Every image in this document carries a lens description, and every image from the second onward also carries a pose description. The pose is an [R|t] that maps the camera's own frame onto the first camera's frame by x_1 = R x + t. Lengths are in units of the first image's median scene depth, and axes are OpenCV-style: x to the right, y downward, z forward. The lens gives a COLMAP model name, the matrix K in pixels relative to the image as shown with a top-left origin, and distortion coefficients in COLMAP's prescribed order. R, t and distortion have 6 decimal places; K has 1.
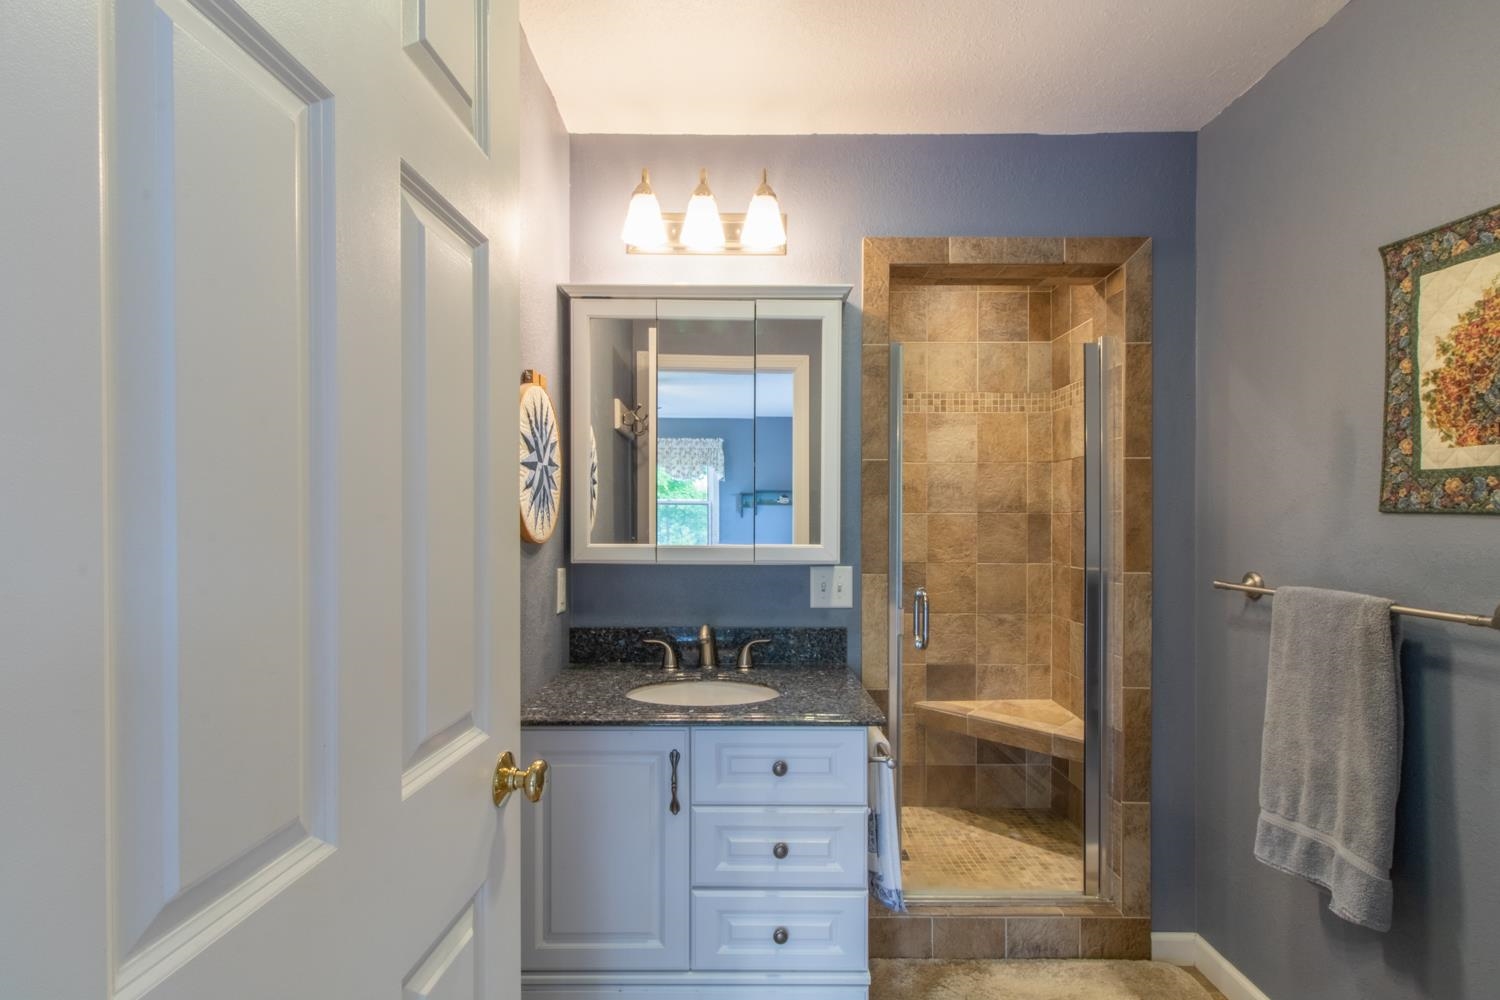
lens RADIAL K [[713.9, 0, 747.5], [0, 713.9, 508.4], [0, 0, 1]] dist [0.010753, 0.000158]
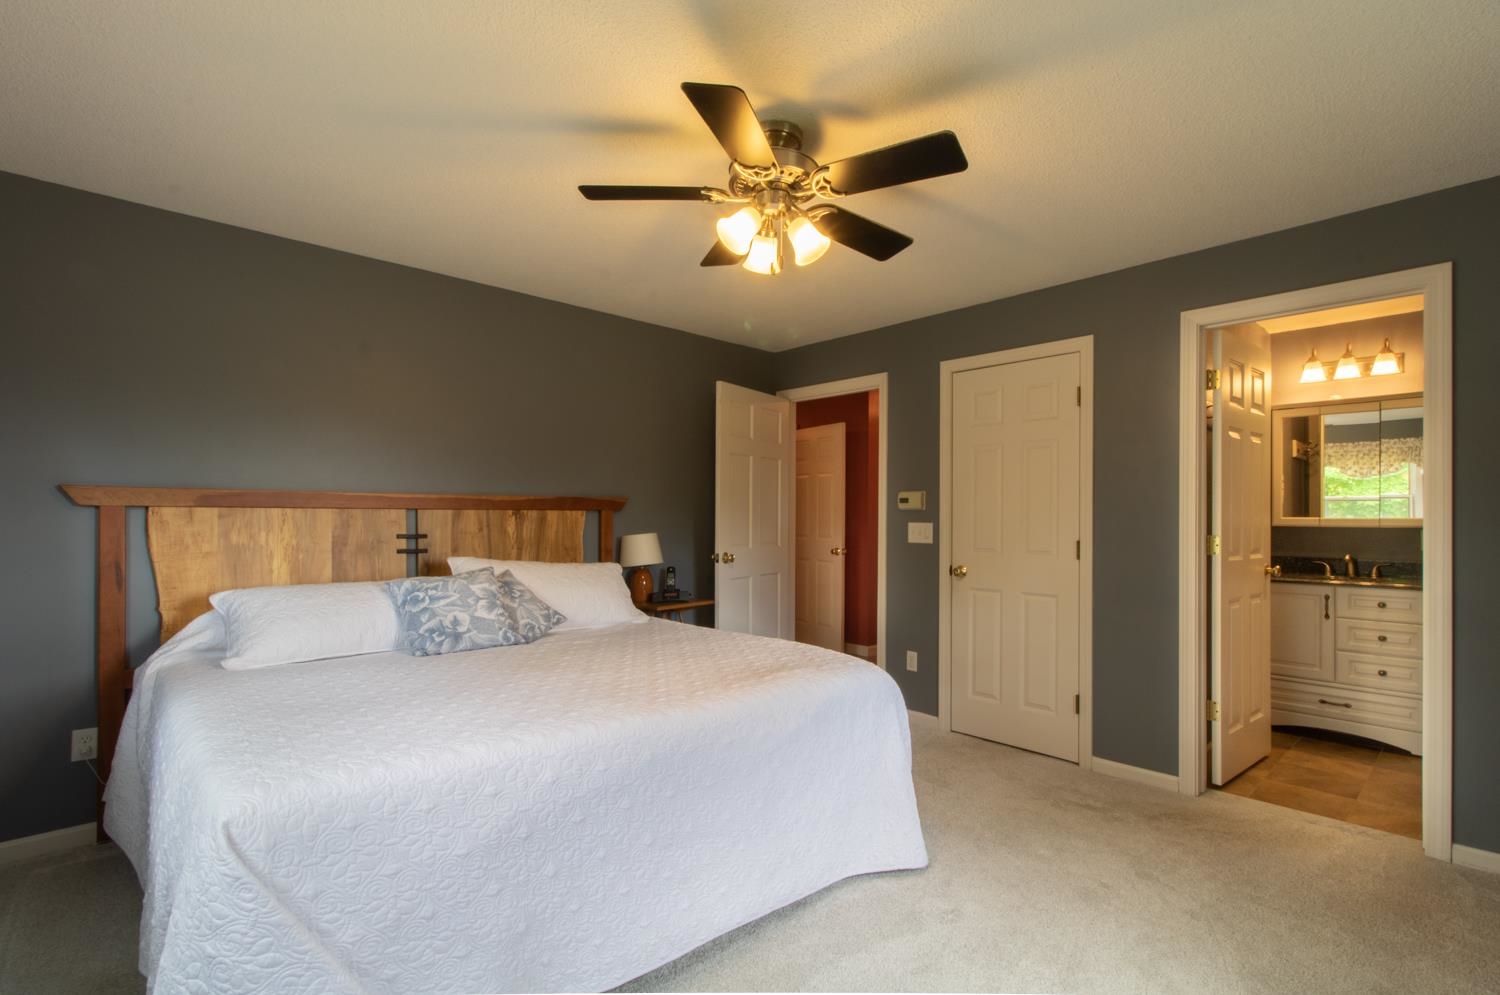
lens RADIAL K [[713.9, 0, 742.3], [0, 713.9, 503.9], [0, 0, 1]] dist [0.010753, 0.000158]
pose [[0.680955, 0.001964, -0.732323, 0.284533], [-0.003812, 0.999992, -0.000863, 0.019323], [0.732315, 0.003380, 0.680957, -1.818968]]
